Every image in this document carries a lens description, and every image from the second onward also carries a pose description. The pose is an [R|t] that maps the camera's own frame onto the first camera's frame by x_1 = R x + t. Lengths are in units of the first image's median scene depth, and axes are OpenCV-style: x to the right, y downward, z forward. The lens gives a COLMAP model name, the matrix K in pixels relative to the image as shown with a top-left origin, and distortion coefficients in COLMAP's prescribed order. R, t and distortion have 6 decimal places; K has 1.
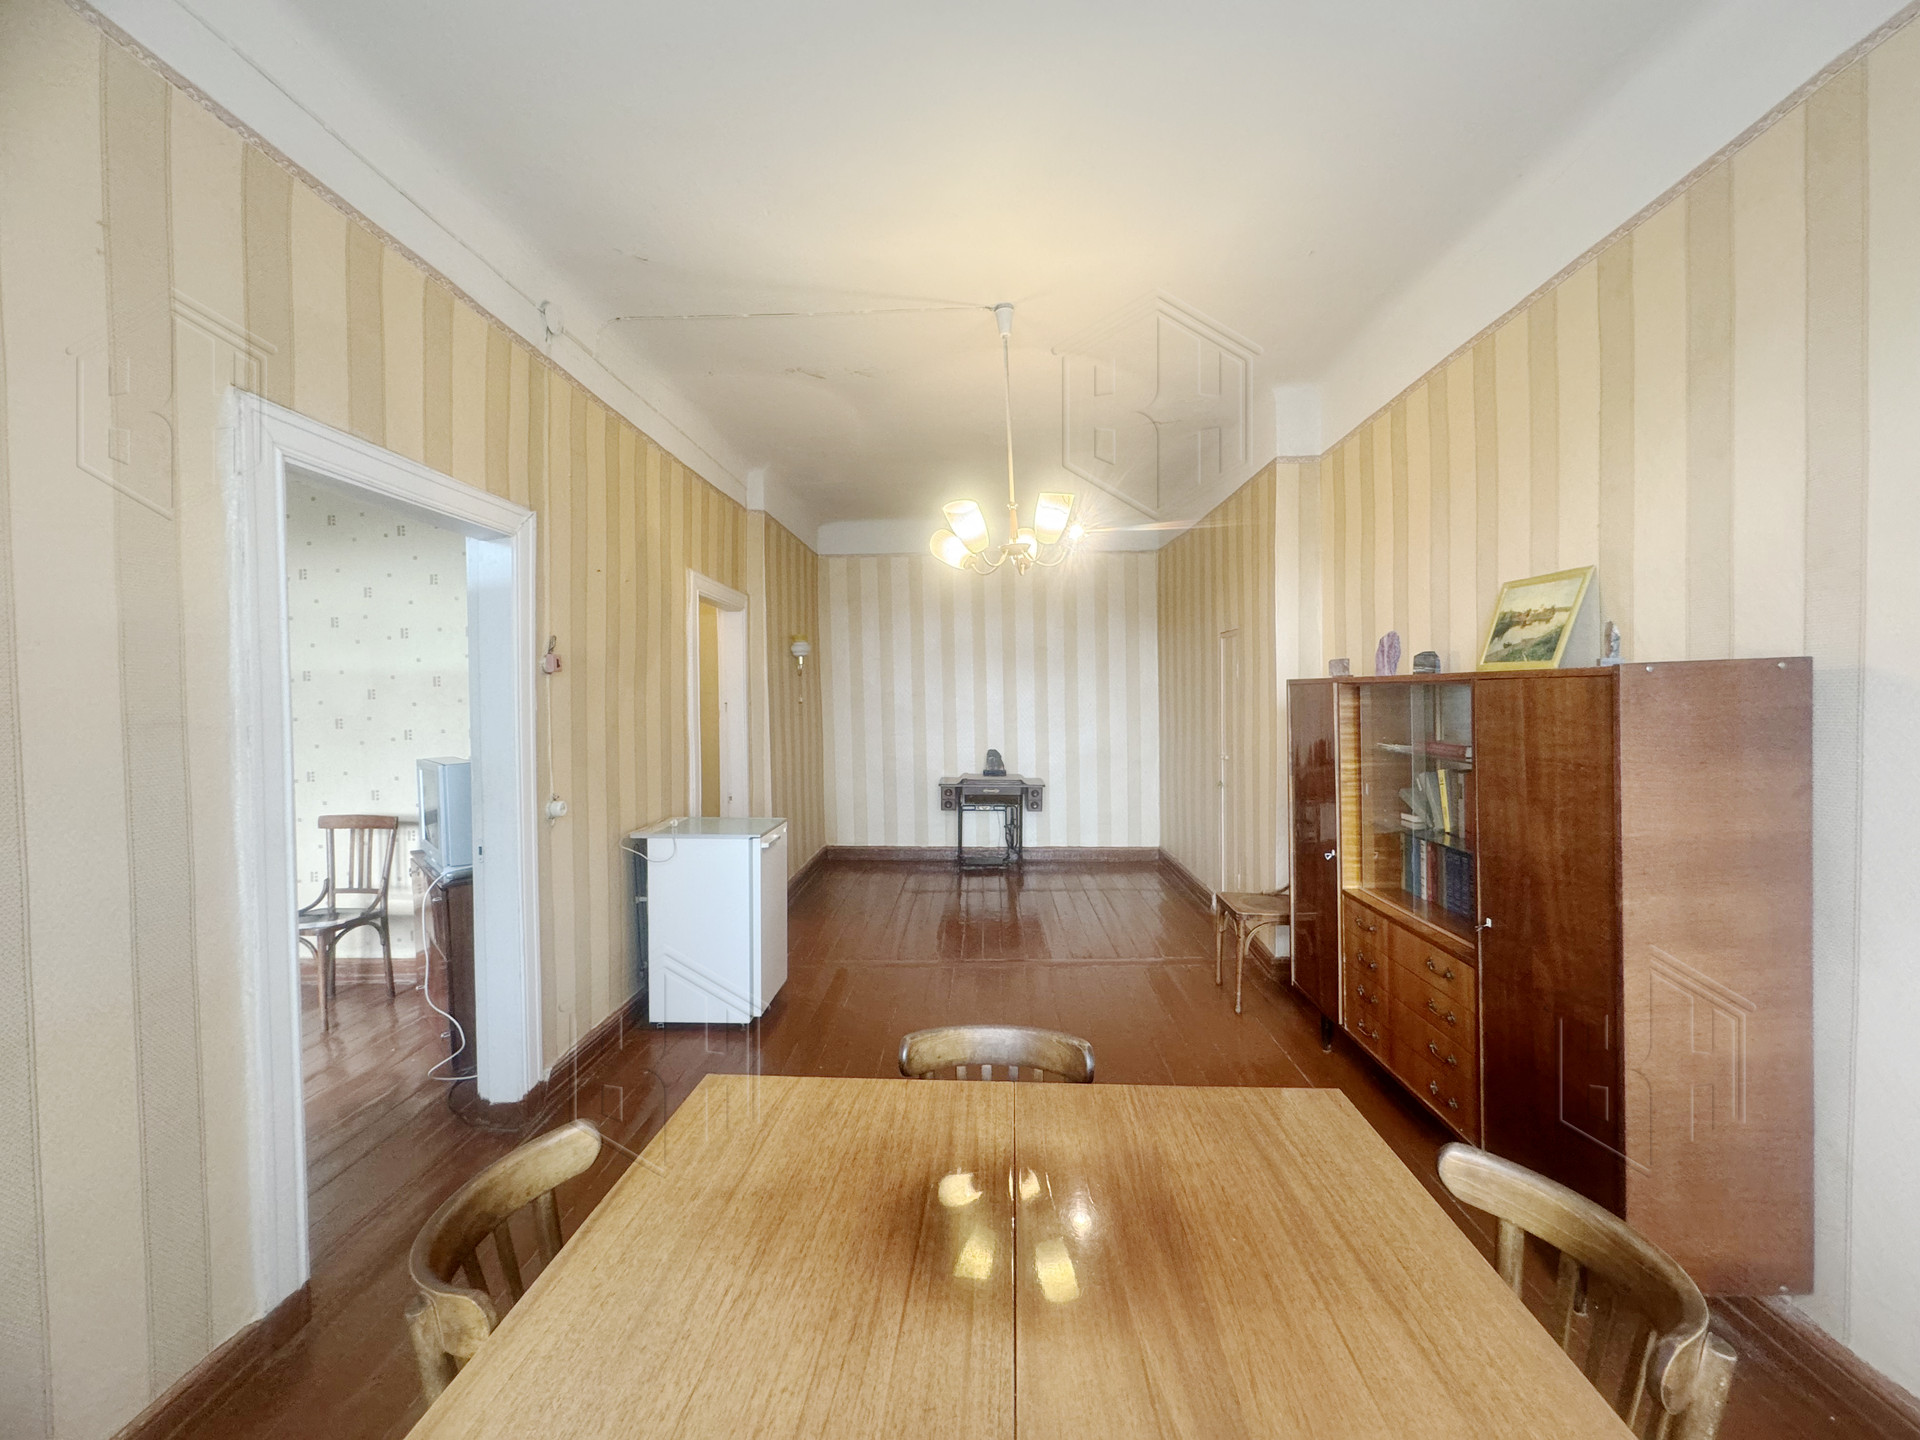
lens RADIAL K [[764.3, 0, 959.1], [0, 764.3, 711.5], [0, 0, 1]] dist [-0.001528, 0.000138]
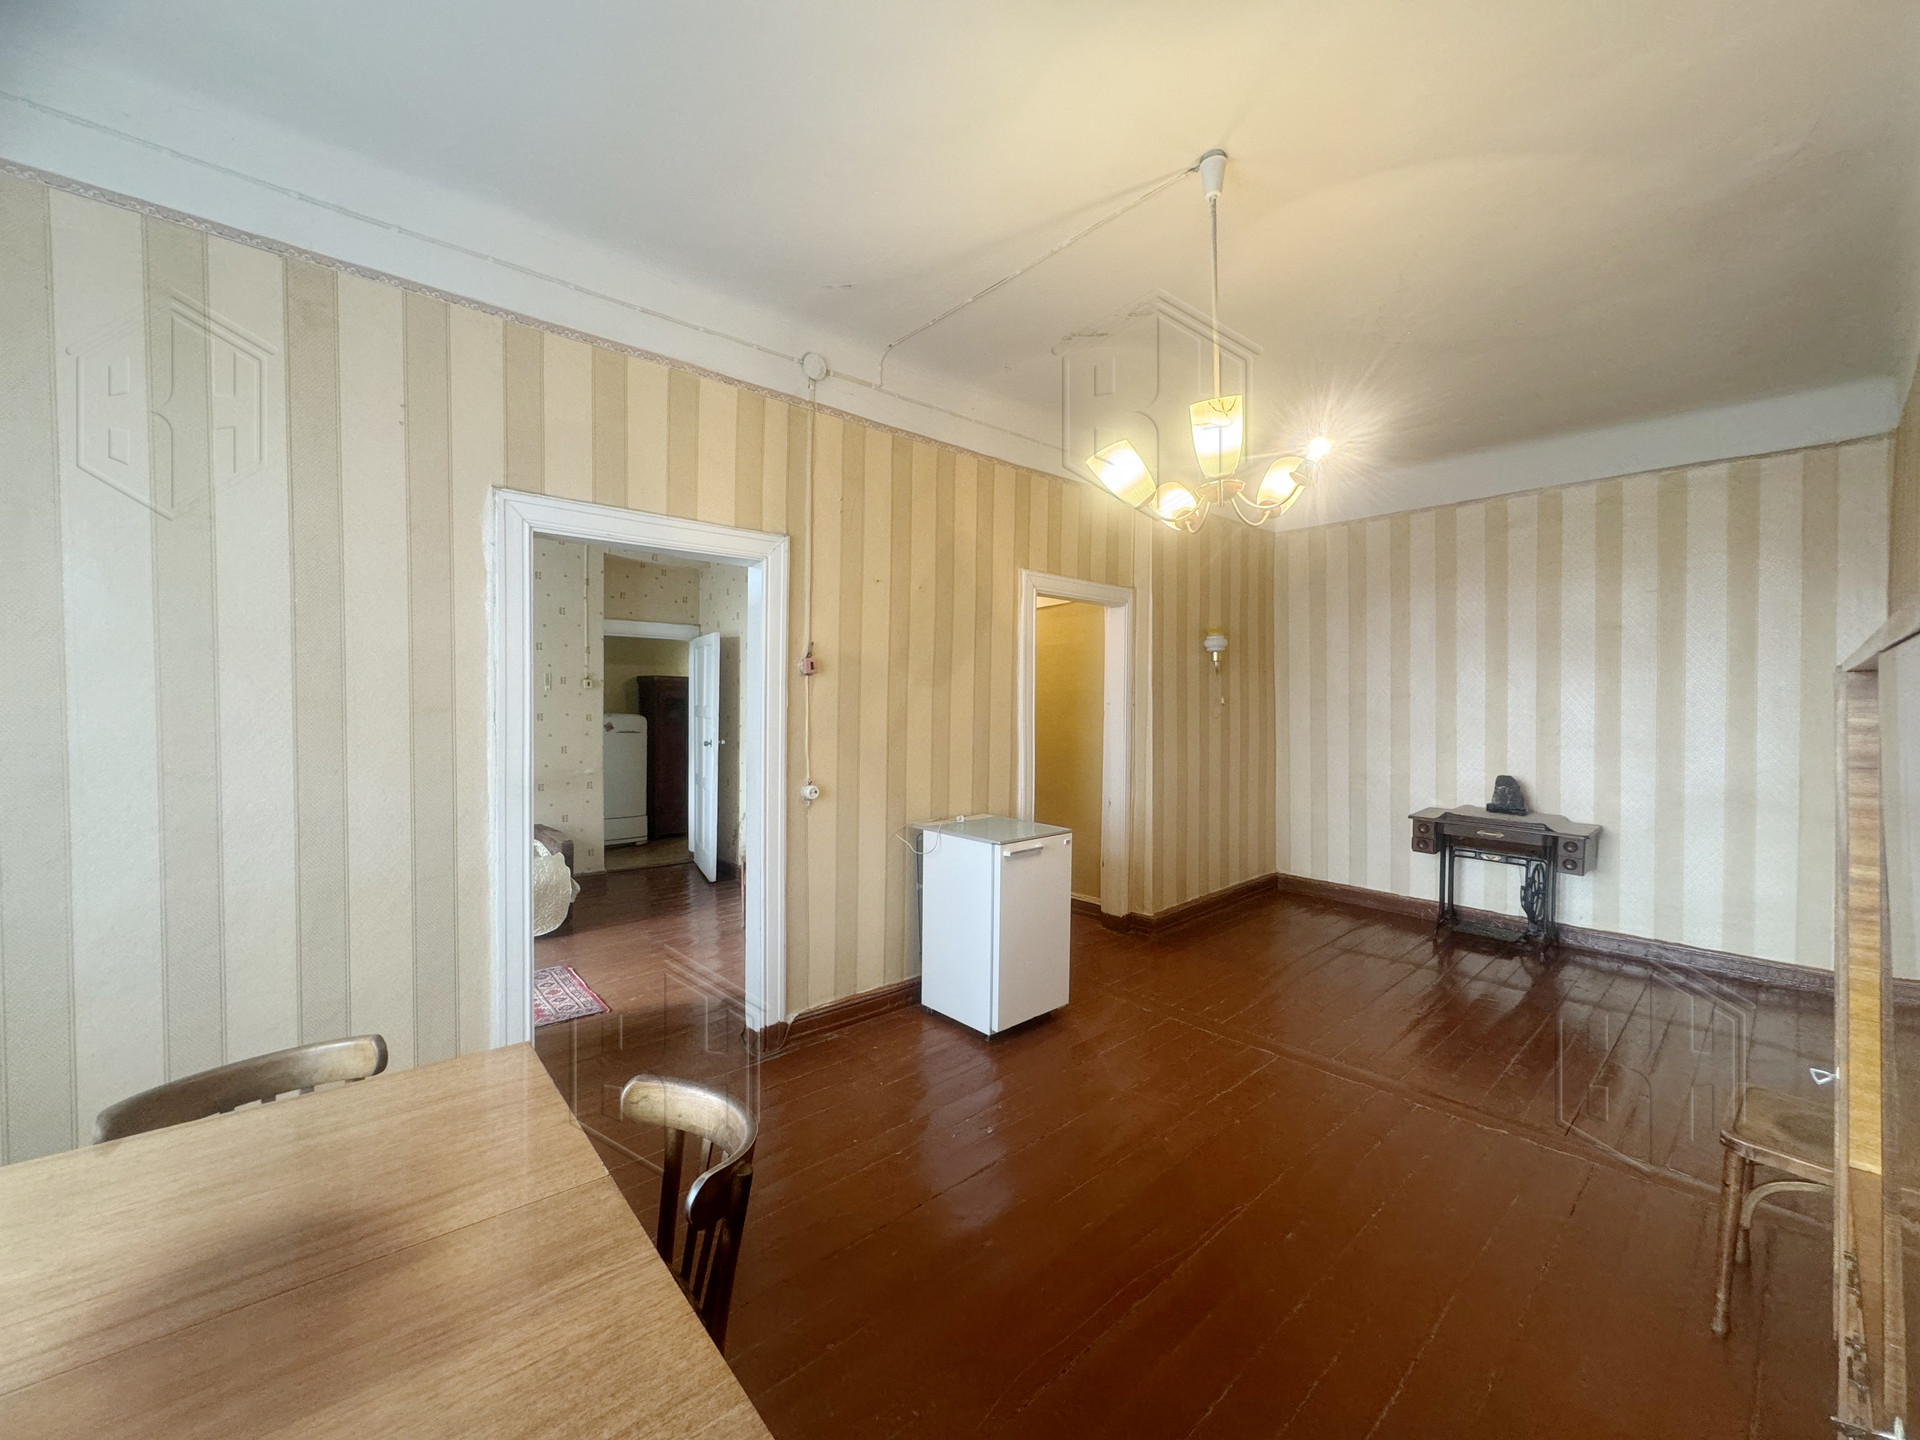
lens RADIAL K [[764.3, 0, 964.4], [0, 764.3, 714.2], [0, 0, 1]] dist [-0.001528, 0.000138]
pose [[0.694955, 0.022497, -0.718702, 0.383009], [-0.020995, 0.999719, 0.010991, -0.006382], [0.718747, 0.007451, 0.695232, 0.302167]]
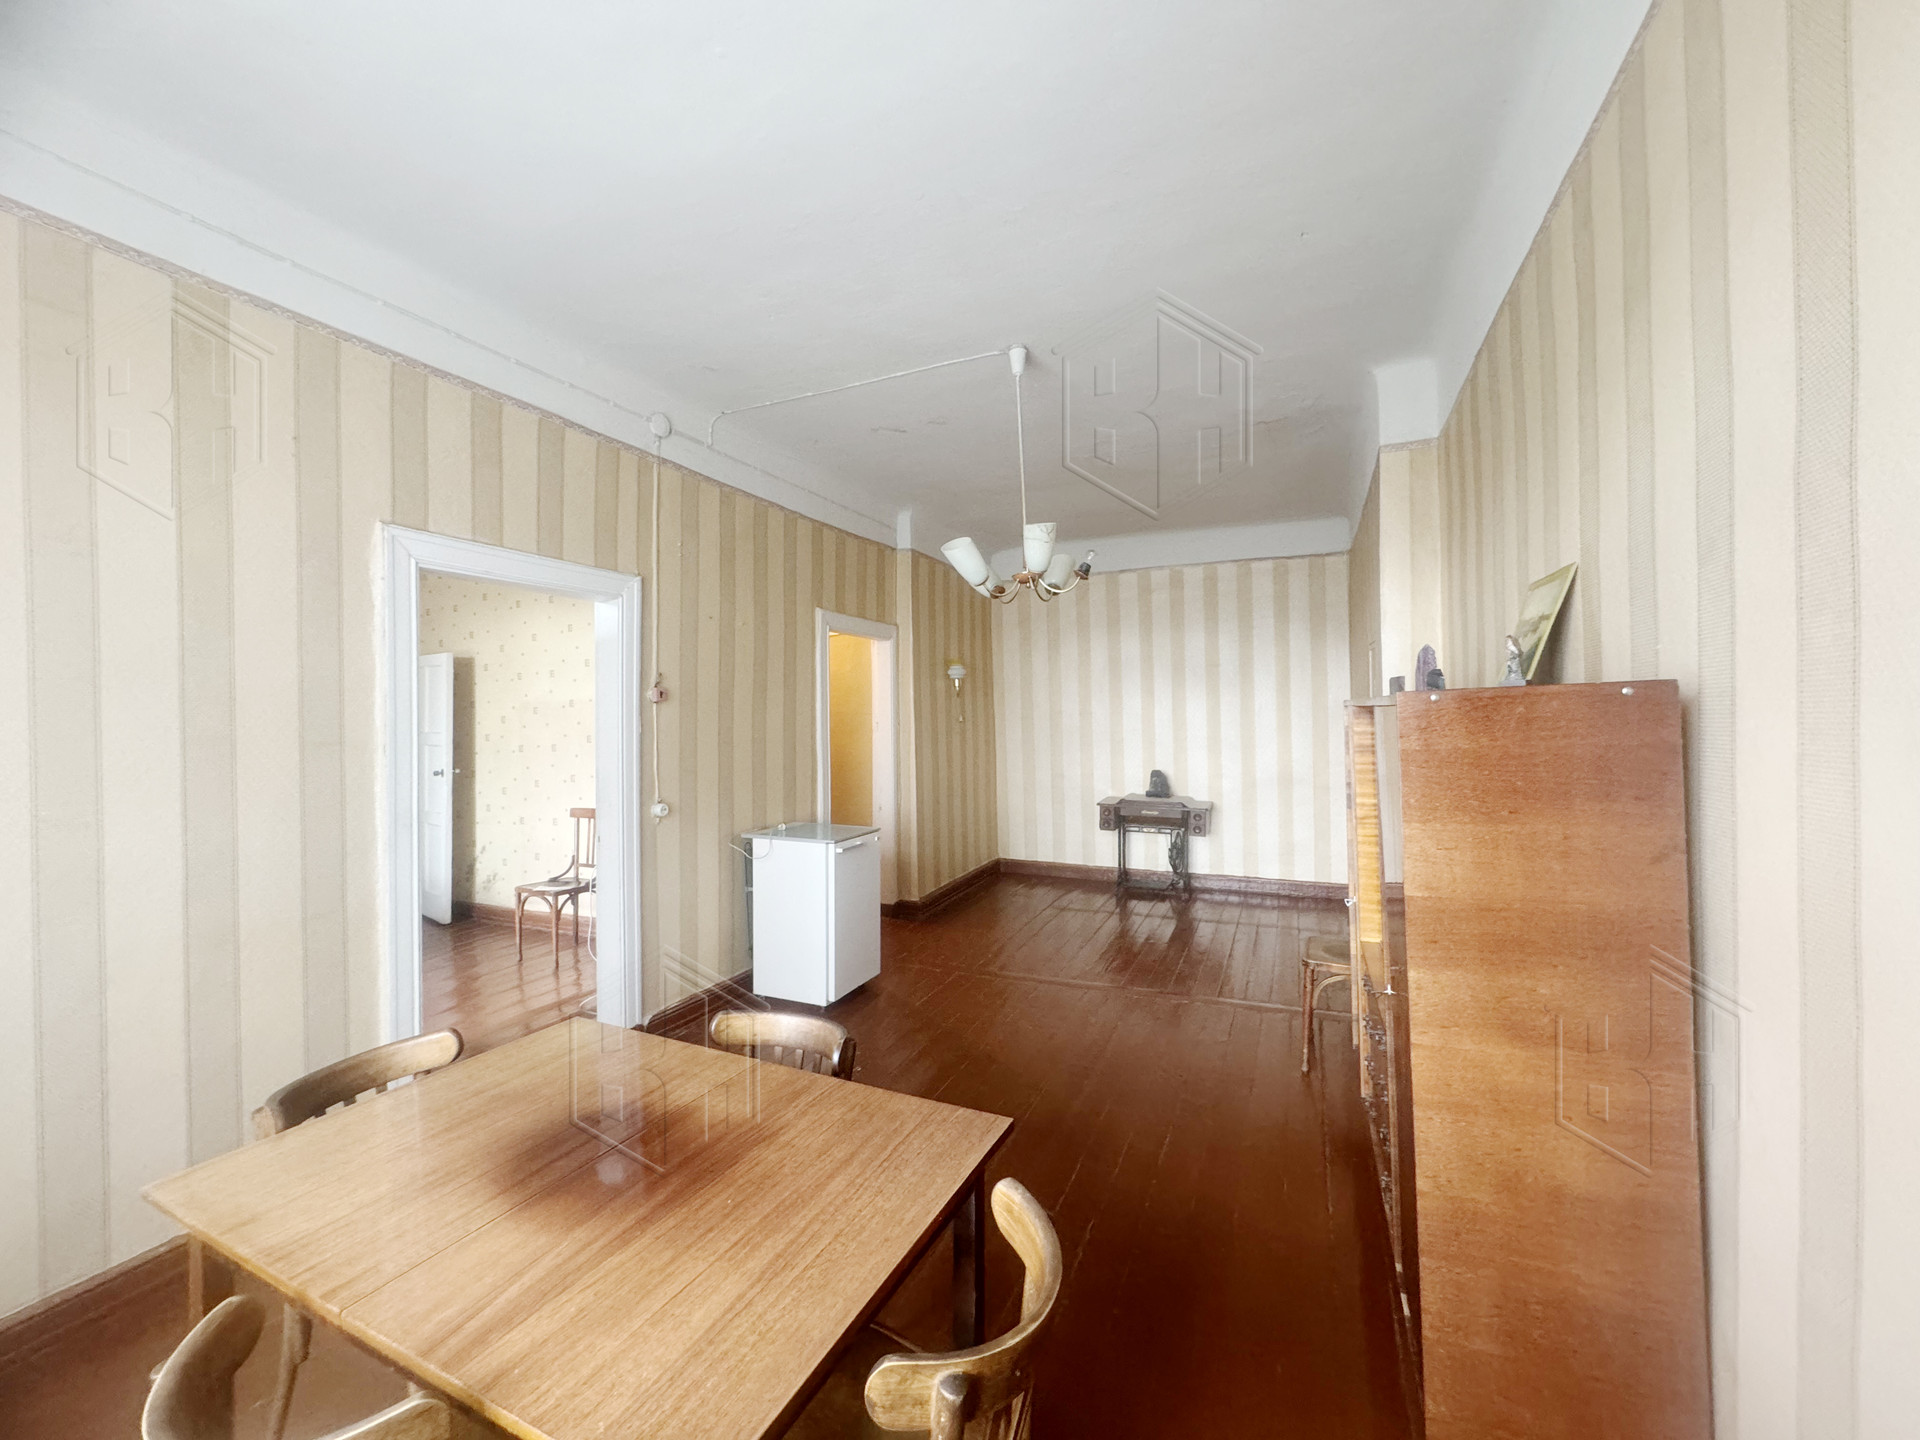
lens RADIAL K [[764.3, 0, 961.5], [0, 764.3, 710.9], [0, 0, 1]] dist [-0.001528, 0.000138]
pose [[0.927463, -0.004649, -0.373886, 0.338456], [-0.002812, 0.999808, -0.019408, -0.010652], [0.373905, 0.019052, 0.927271, 0.011075]]
